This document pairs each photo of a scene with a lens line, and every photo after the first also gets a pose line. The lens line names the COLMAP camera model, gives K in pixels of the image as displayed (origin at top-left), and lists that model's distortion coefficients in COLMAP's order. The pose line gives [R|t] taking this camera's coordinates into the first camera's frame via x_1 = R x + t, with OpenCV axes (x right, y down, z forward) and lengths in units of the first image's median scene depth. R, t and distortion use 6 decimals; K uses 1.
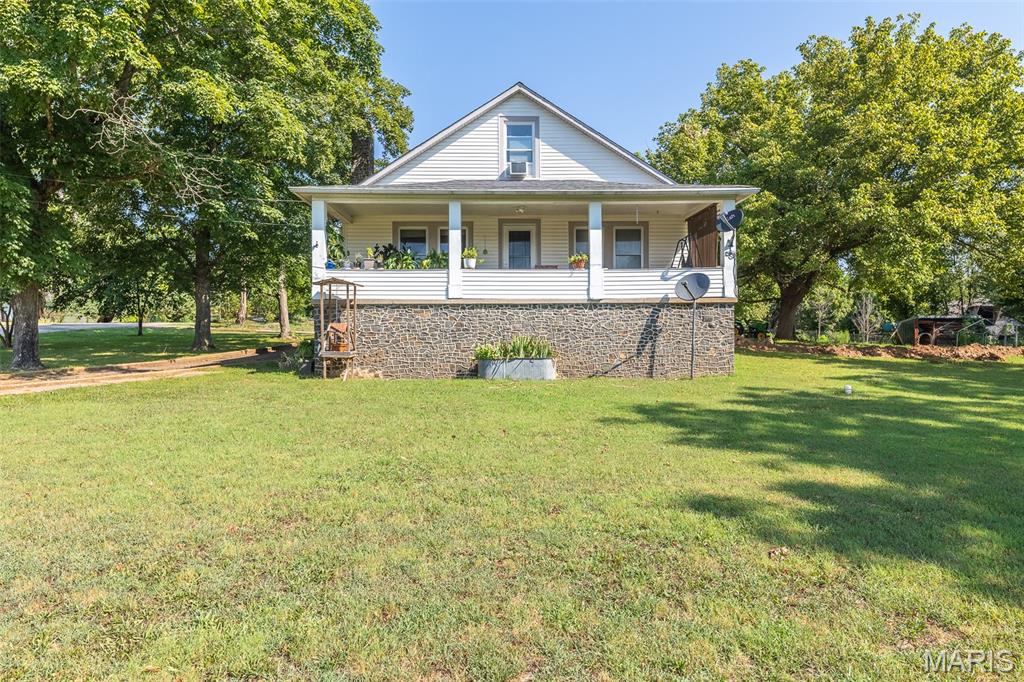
lens RADIAL K [[675.5, 0, 510.5], [0, 675.5, 341.3], [0, 0, 1]] dist [-0.011823, -0.001401]
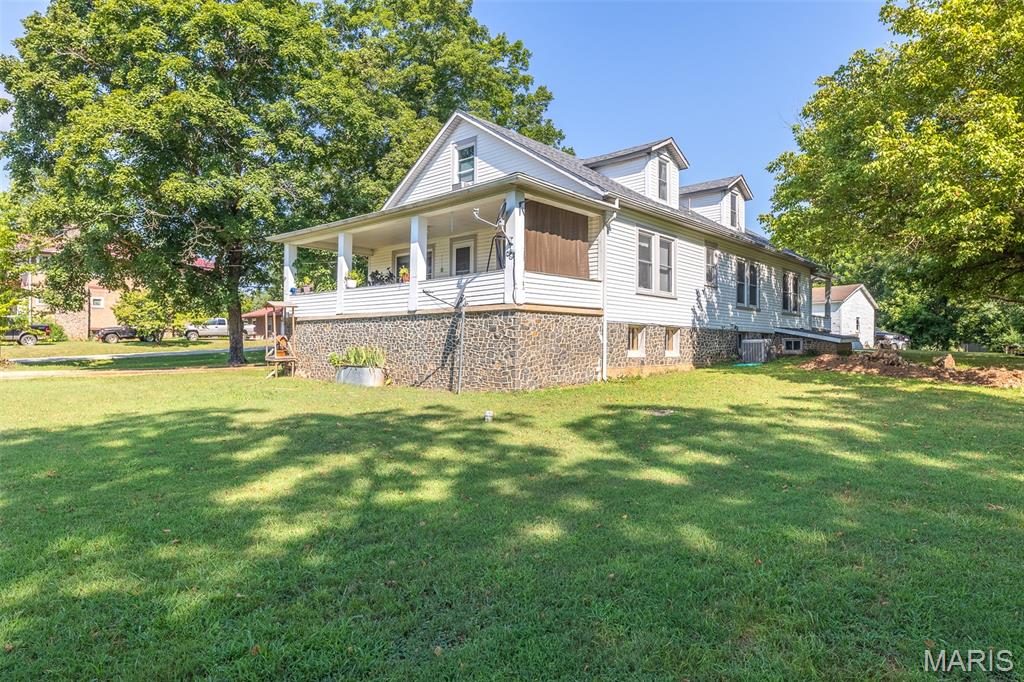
lens RADIAL K [[587.6, 0, 515.2], [0, 587.6, 342.3], [0, 0, 1]] dist [0.003230, 0.000101]
pose [[0.732488, 0.002509, -0.680776, 0.845313], [-0.005847, 0.999980, -0.002607, -0.013053], [0.680755, 0.005890, 0.732487, 0.450529]]
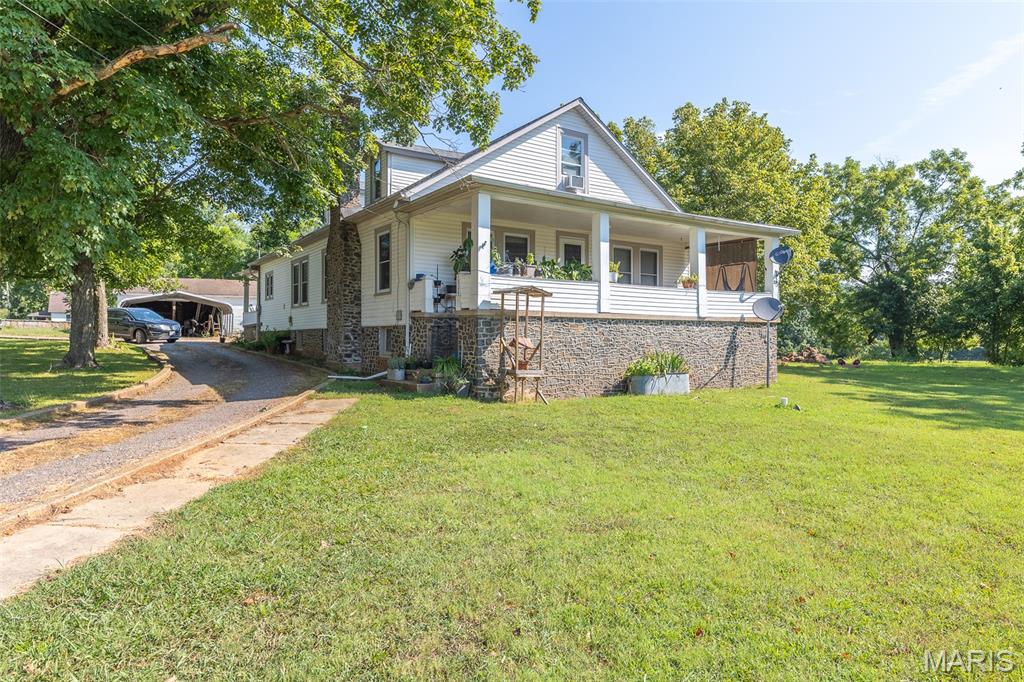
lens RADIAL K [[638.0, 0, 513.5], [0, 638.0, 339.7], [0, 0, 1]] dist [-0.008808, -0.000536]
pose [[0.837994, 0.005788, 0.545648, -0.689359], [-0.002019, 0.999970, -0.007507, -0.017259], [-0.545675, 0.005189, 0.837981, 0.301678]]
